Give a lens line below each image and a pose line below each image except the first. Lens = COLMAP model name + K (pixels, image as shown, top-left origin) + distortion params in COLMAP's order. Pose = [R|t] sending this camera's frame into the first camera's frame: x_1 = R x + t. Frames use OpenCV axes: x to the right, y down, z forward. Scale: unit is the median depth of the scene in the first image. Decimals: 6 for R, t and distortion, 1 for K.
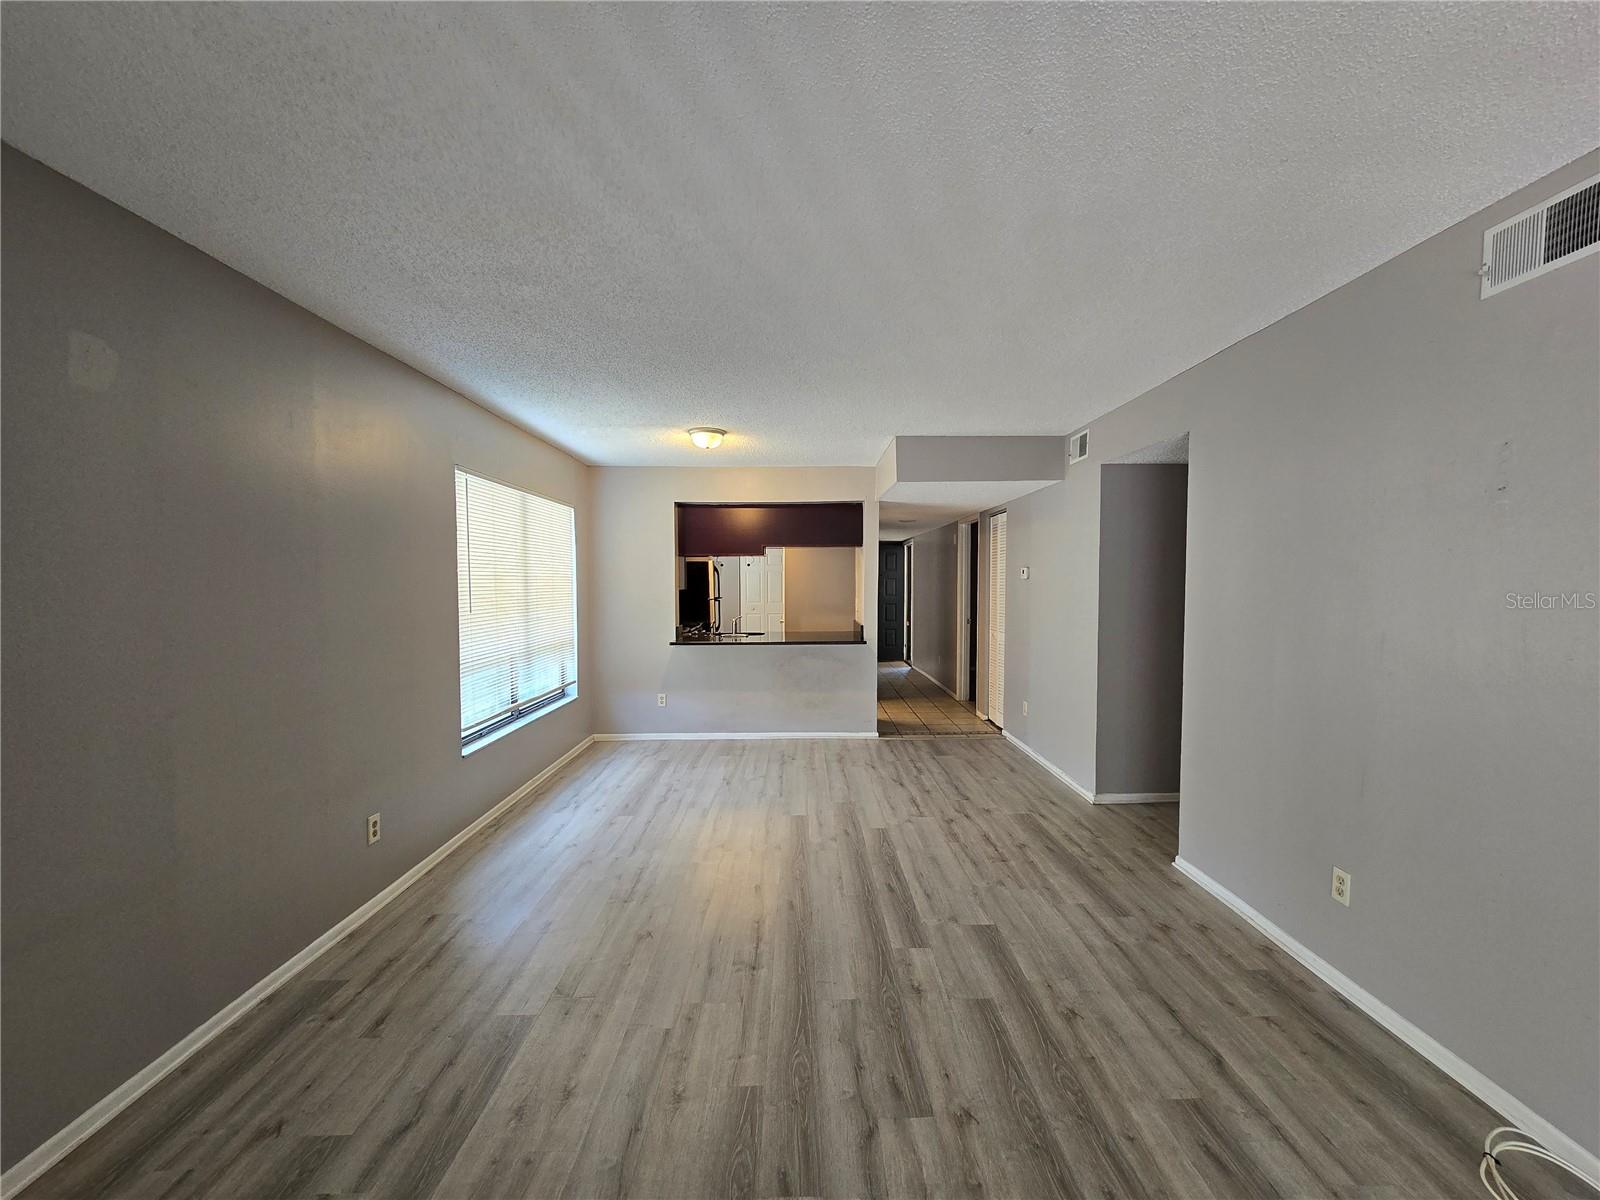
lens RADIAL K [[651.4, 0, 801.2], [0, 651.4, 603.7], [0, 0, 1]] dist [-0.003203, 0.001948]
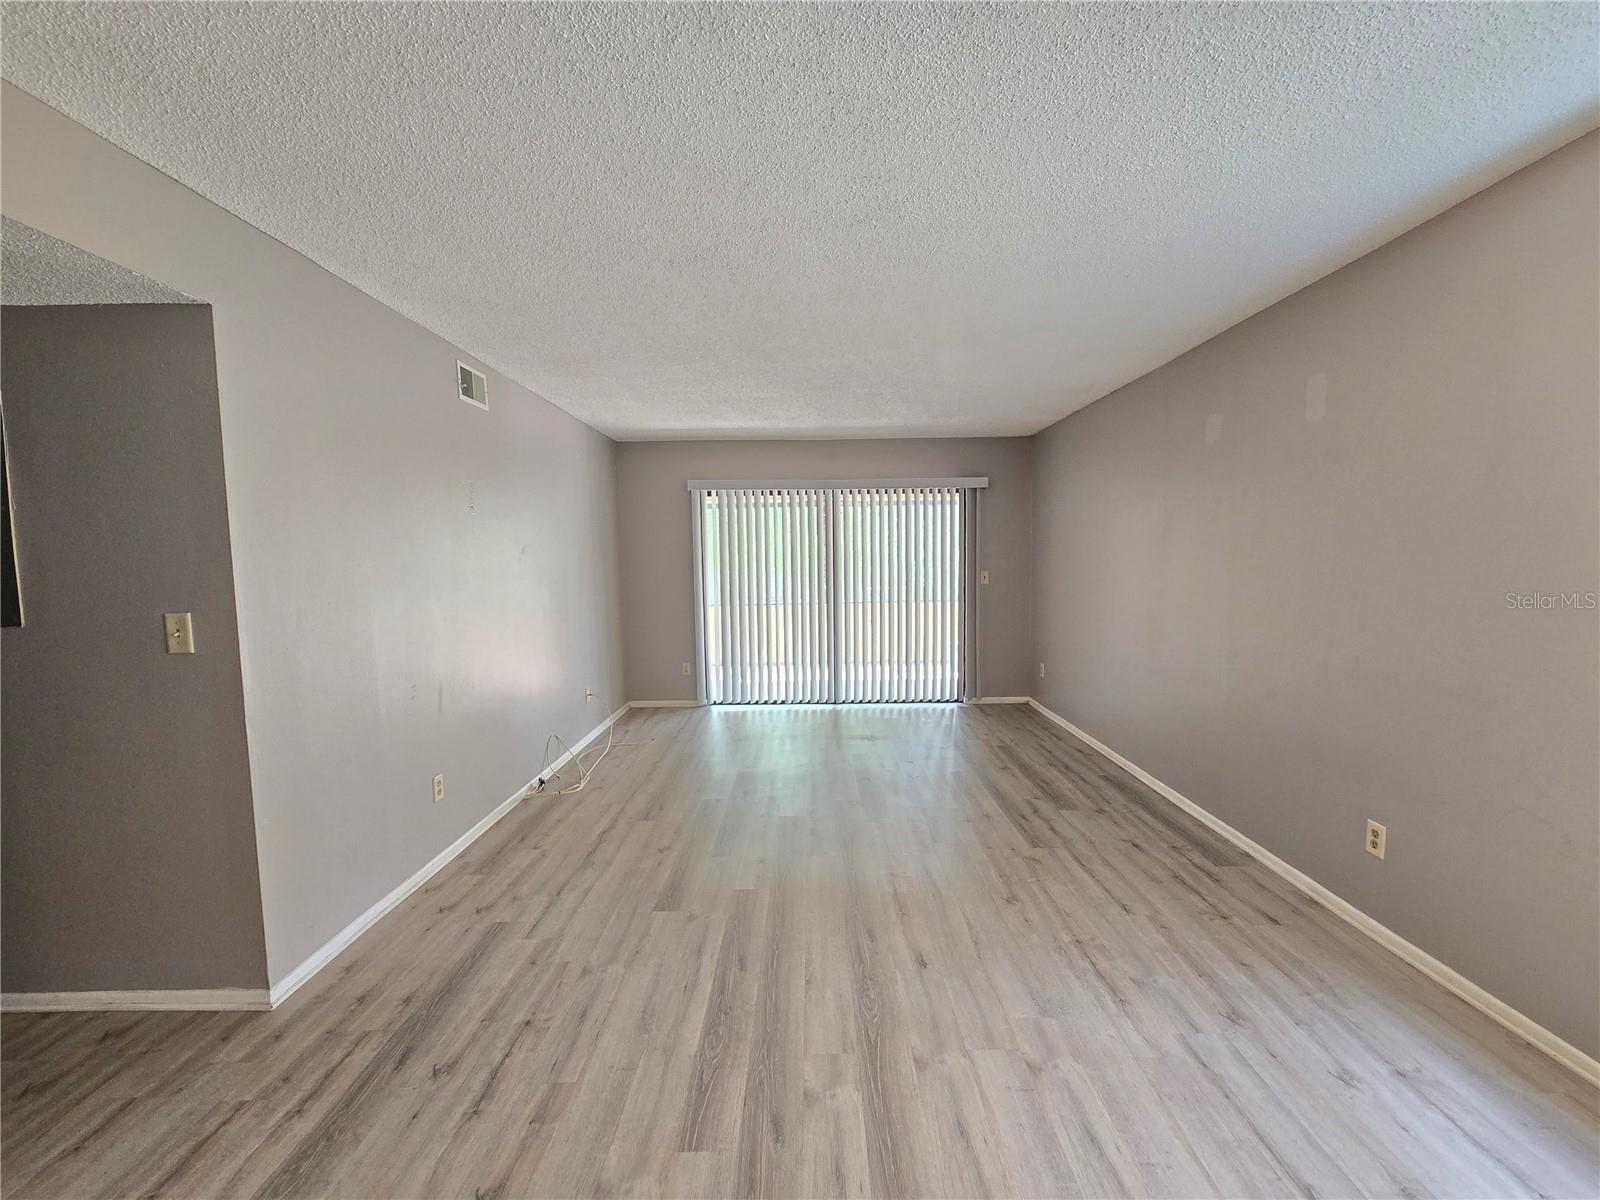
lens RADIAL K [[651.4, 0, 811.5], [0, 651.4, 598.6], [0, 0, 1]] dist [-0.003203, 0.001948]
pose [[-0.999866, 0.015957, 0.003549, 0.051639], [0.016229, 0.995002, 0.098530, -0.050101], [-0.001959, 0.098575, -0.995128, 1.788853]]
